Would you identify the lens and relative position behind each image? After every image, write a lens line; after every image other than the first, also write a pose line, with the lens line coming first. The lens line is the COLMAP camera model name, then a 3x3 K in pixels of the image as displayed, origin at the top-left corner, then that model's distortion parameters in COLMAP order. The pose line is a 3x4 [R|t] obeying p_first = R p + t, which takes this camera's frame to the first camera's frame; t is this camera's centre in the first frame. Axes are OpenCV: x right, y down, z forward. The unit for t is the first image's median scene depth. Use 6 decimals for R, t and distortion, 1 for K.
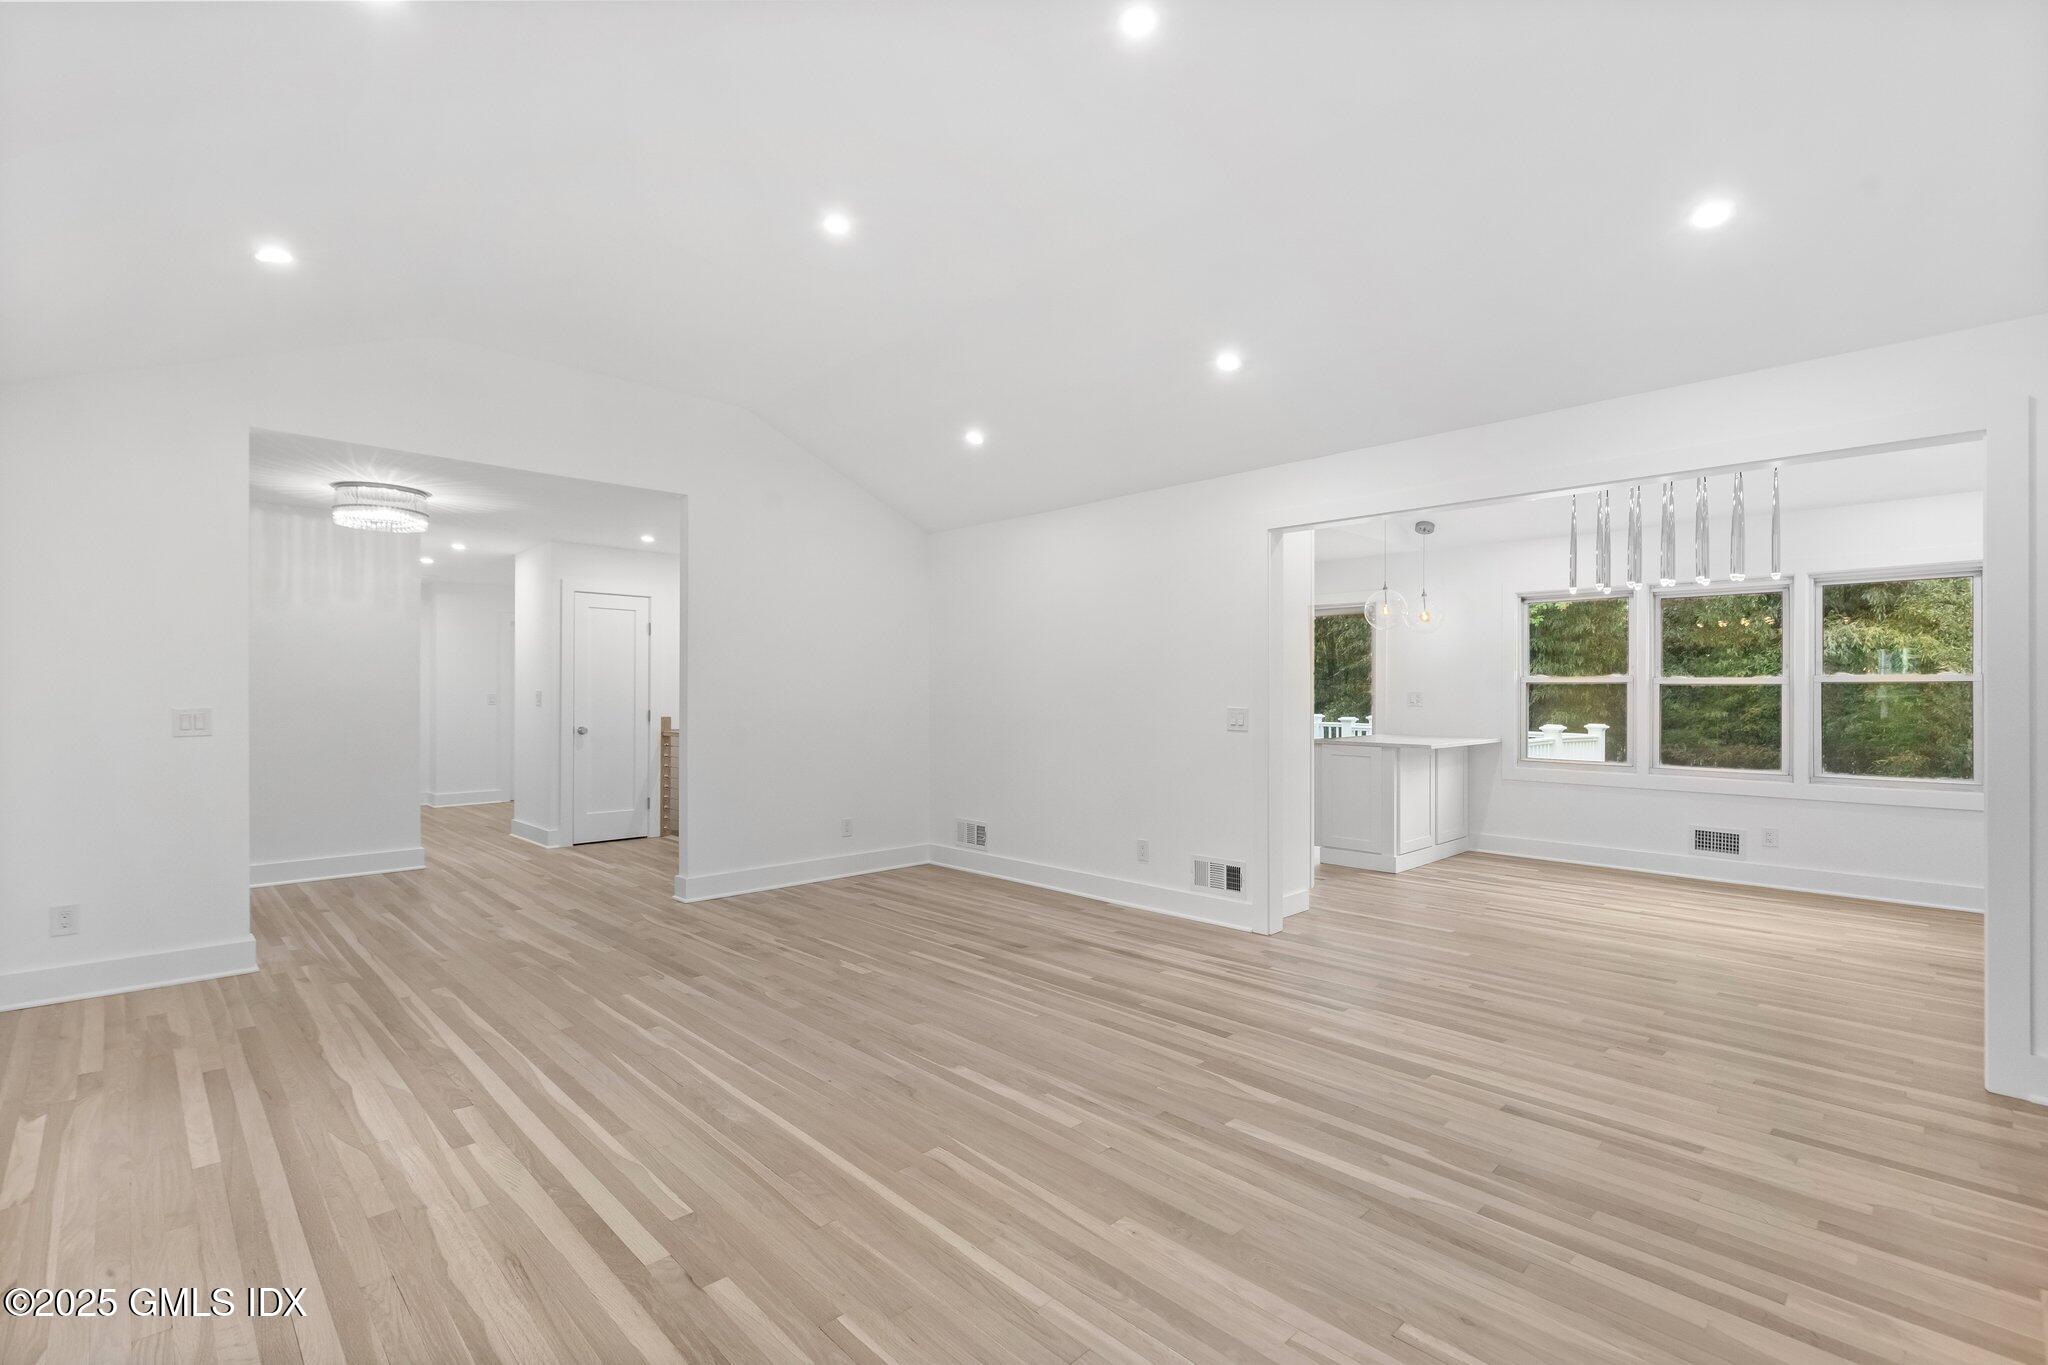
lens RADIAL K [[929.0, 0, 1011.9], [0, 929.0, 688.1], [0, 0, 1]] dist [0.010545, -0.000011]
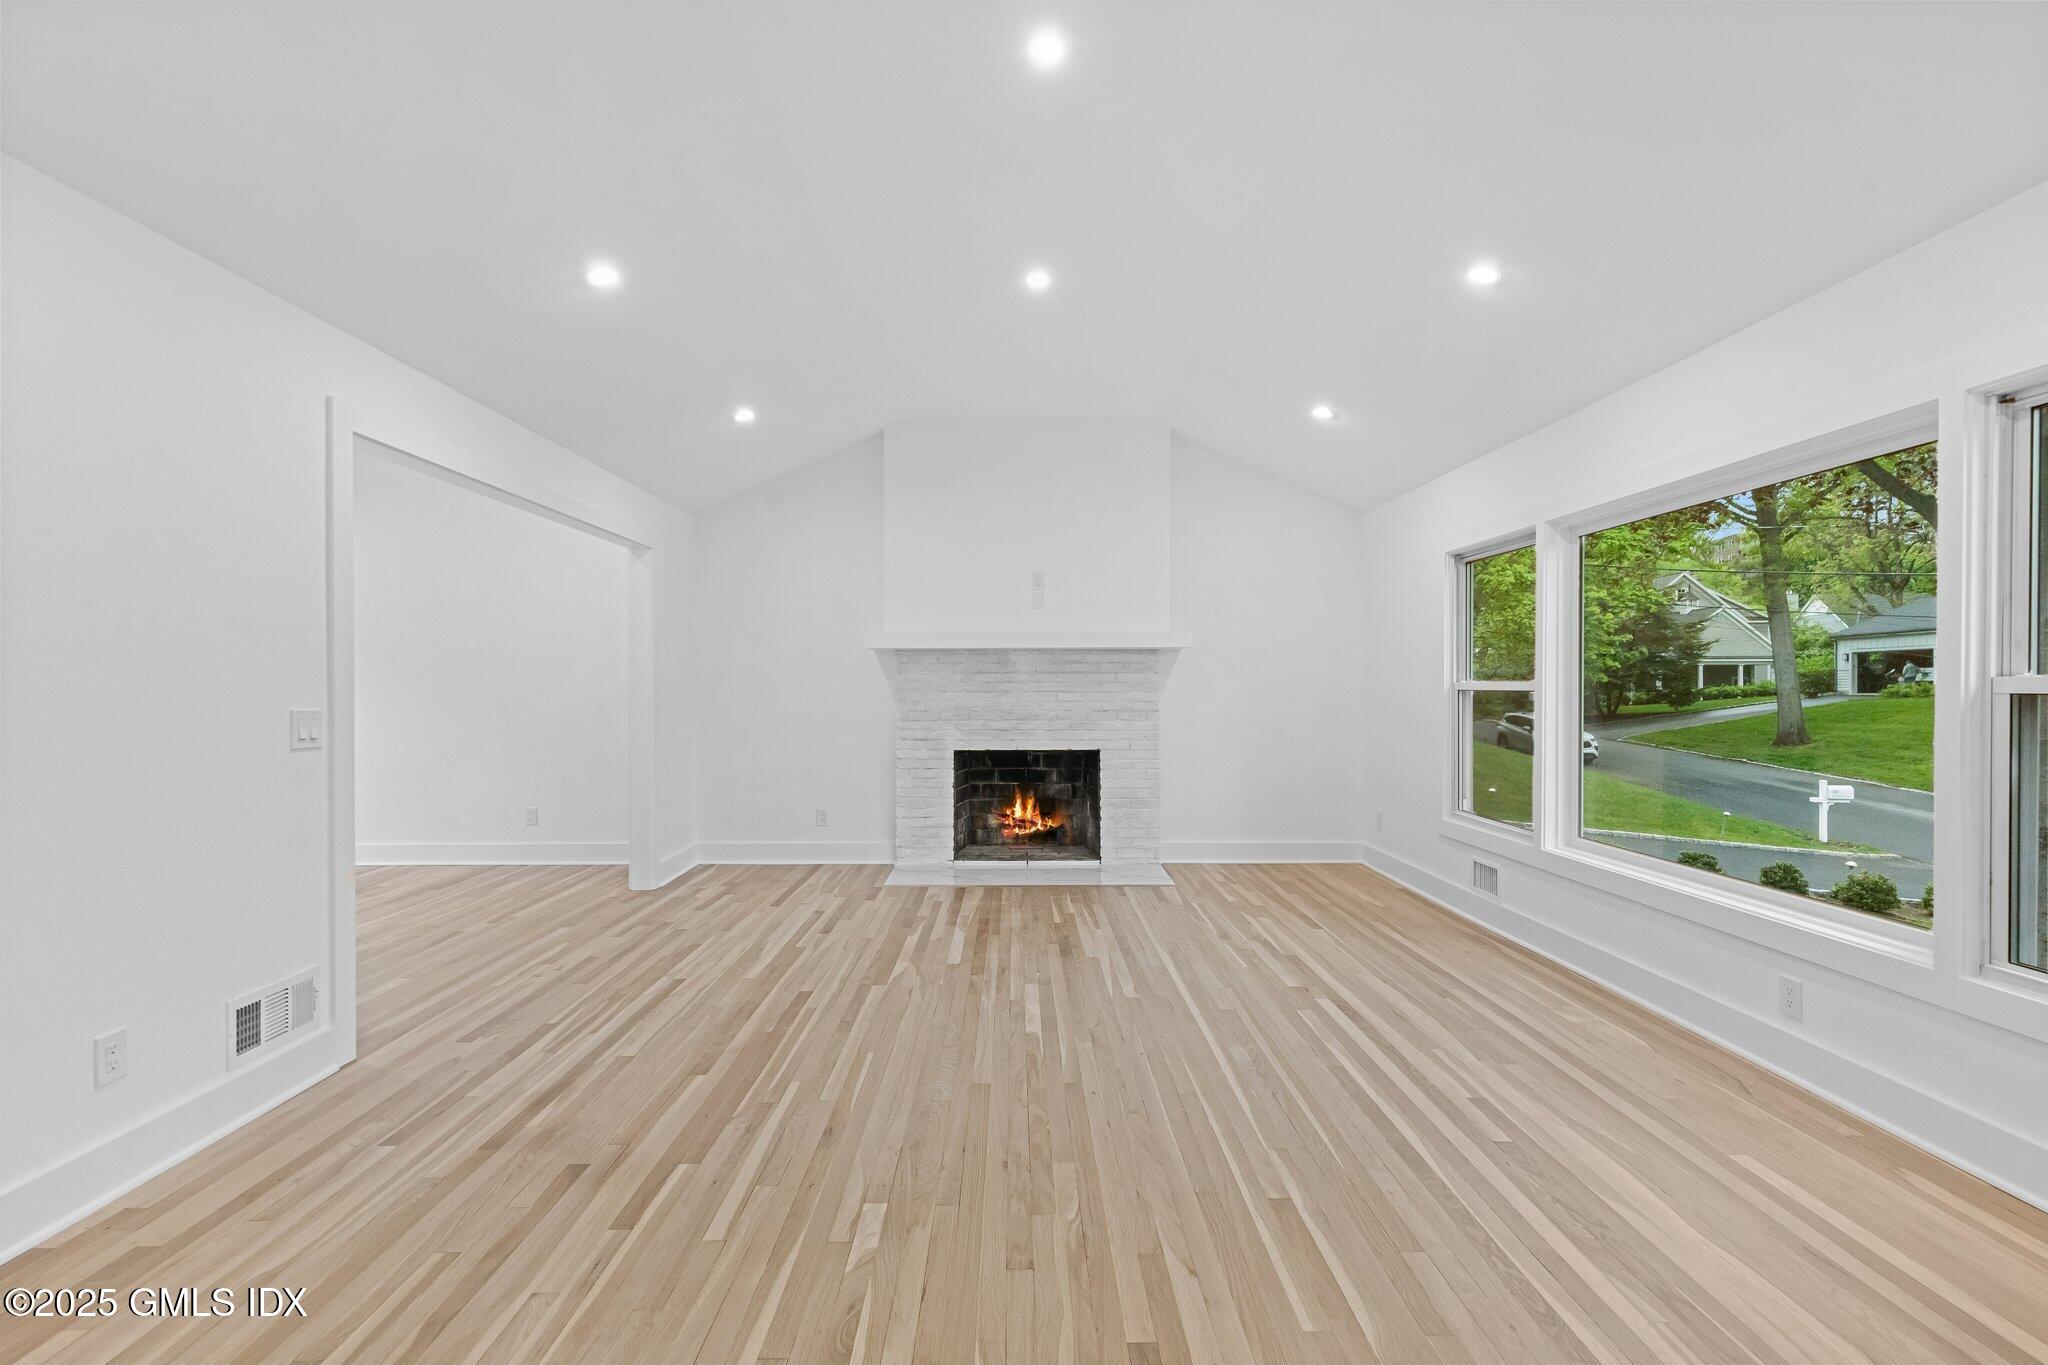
lens RADIAL K [[929.0, 0, 1011.9], [0, 929.0, 688.1], [0, 0, 1]] dist [0.010545, -0.000011]
pose [[-0.724253, -0.001544, 0.689532, -0.617476], [-0.002956, 0.999995, -0.000865, 0.008195], [-0.689527, -0.002665, -0.724255, 1.414757]]
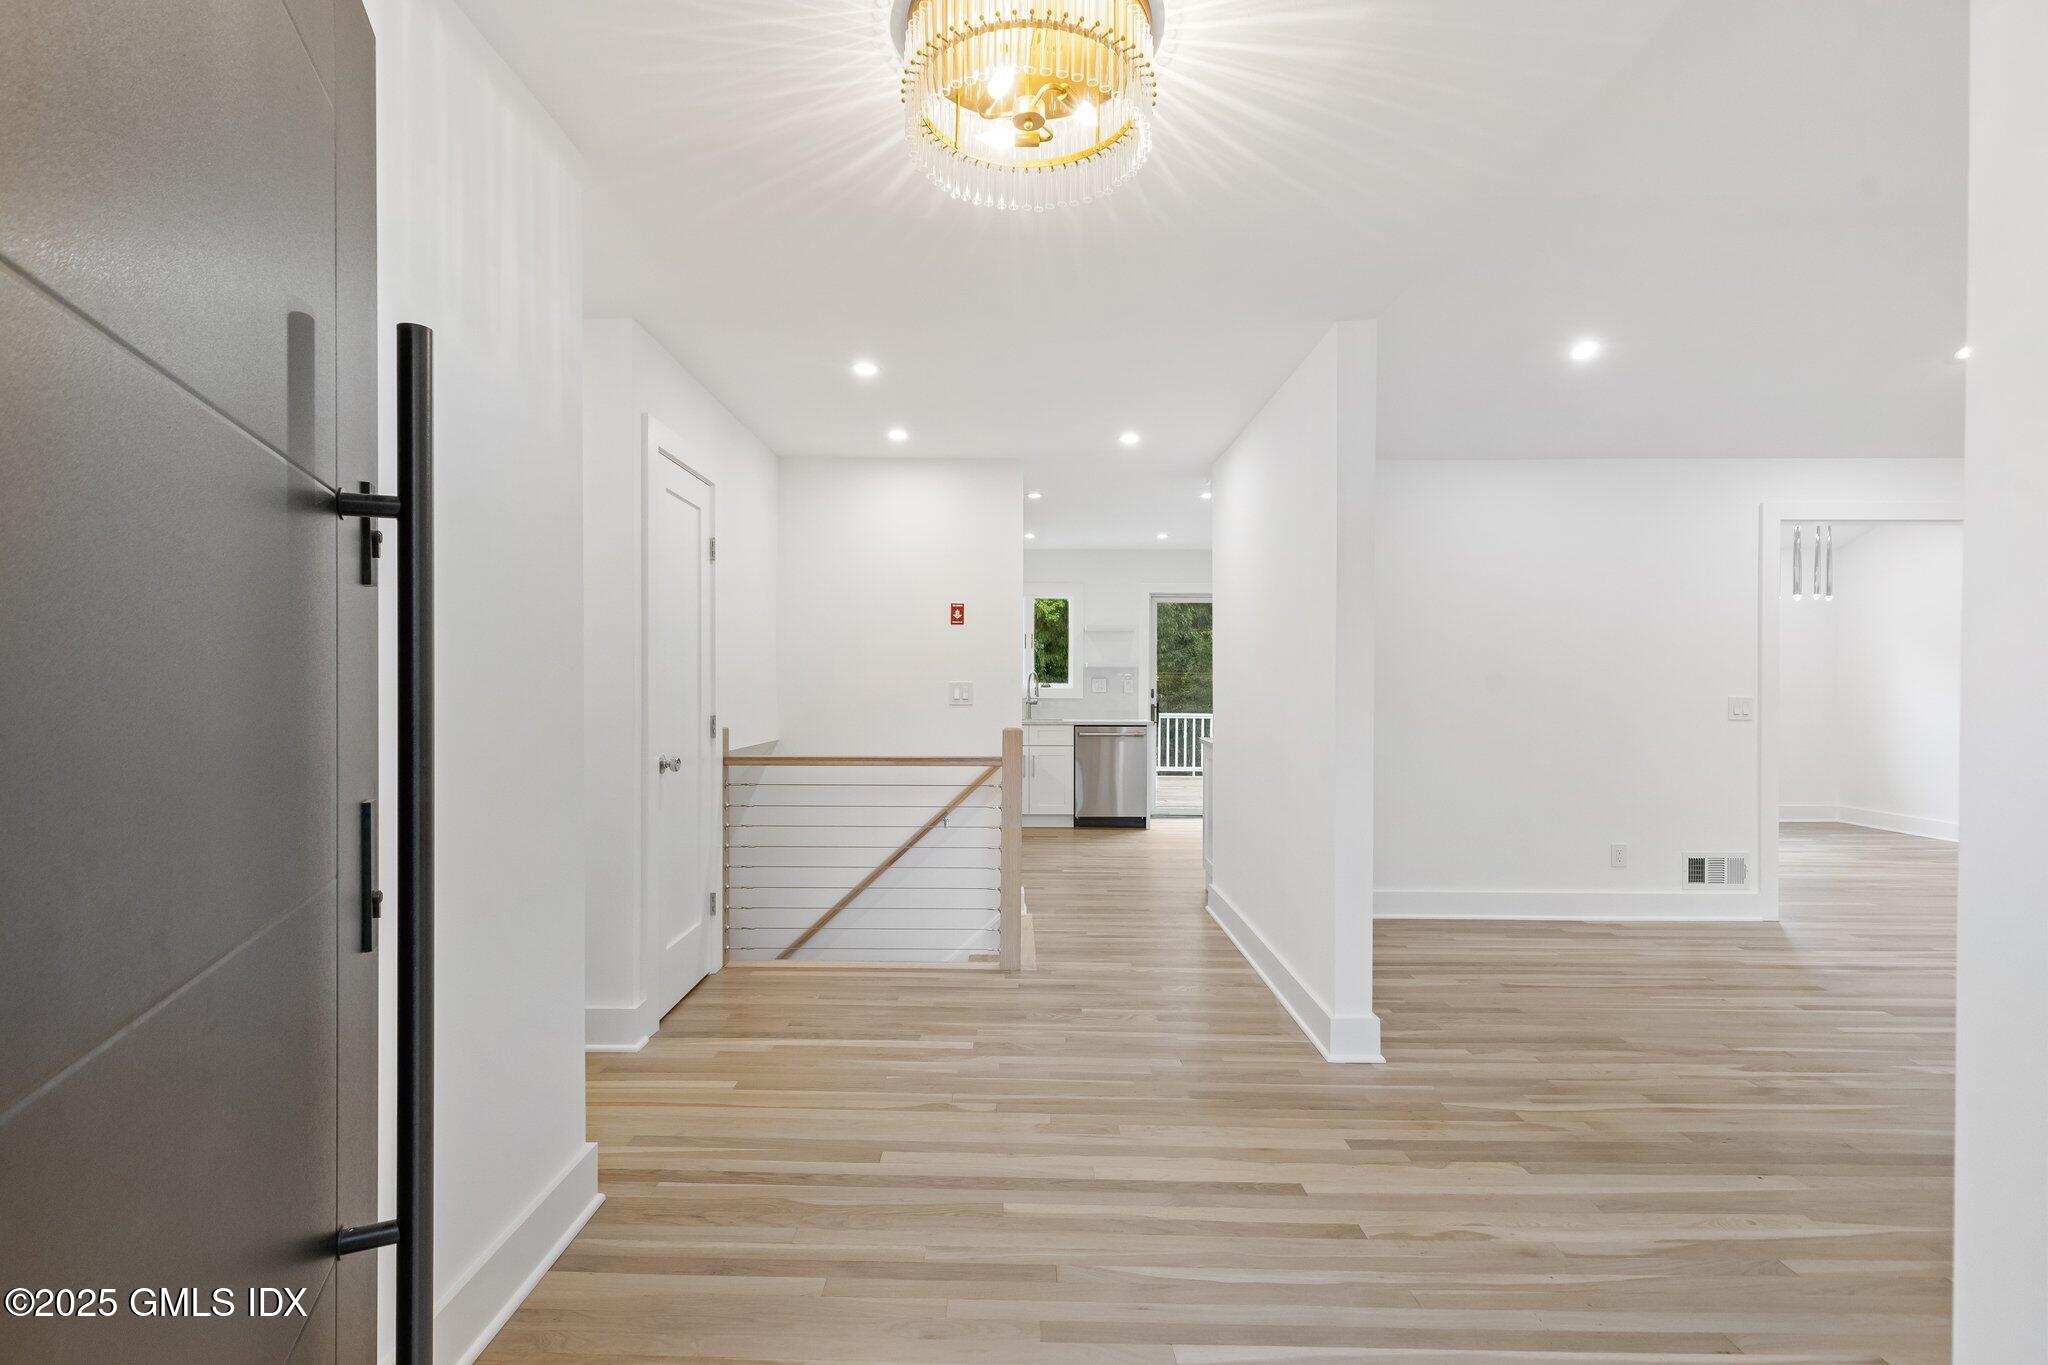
lens RADIAL K [[929.0, 0, 1011.9], [0, 929.0, 688.1], [0, 0, 1]] dist [0.010545, -0.000011]
pose [[0.689464, -0.005131, 0.724301, -1.274207], [-0.003980, 0.999933, 0.010872, 0.004563], [-0.724309, -0.010379, 0.689398, 1.105635]]
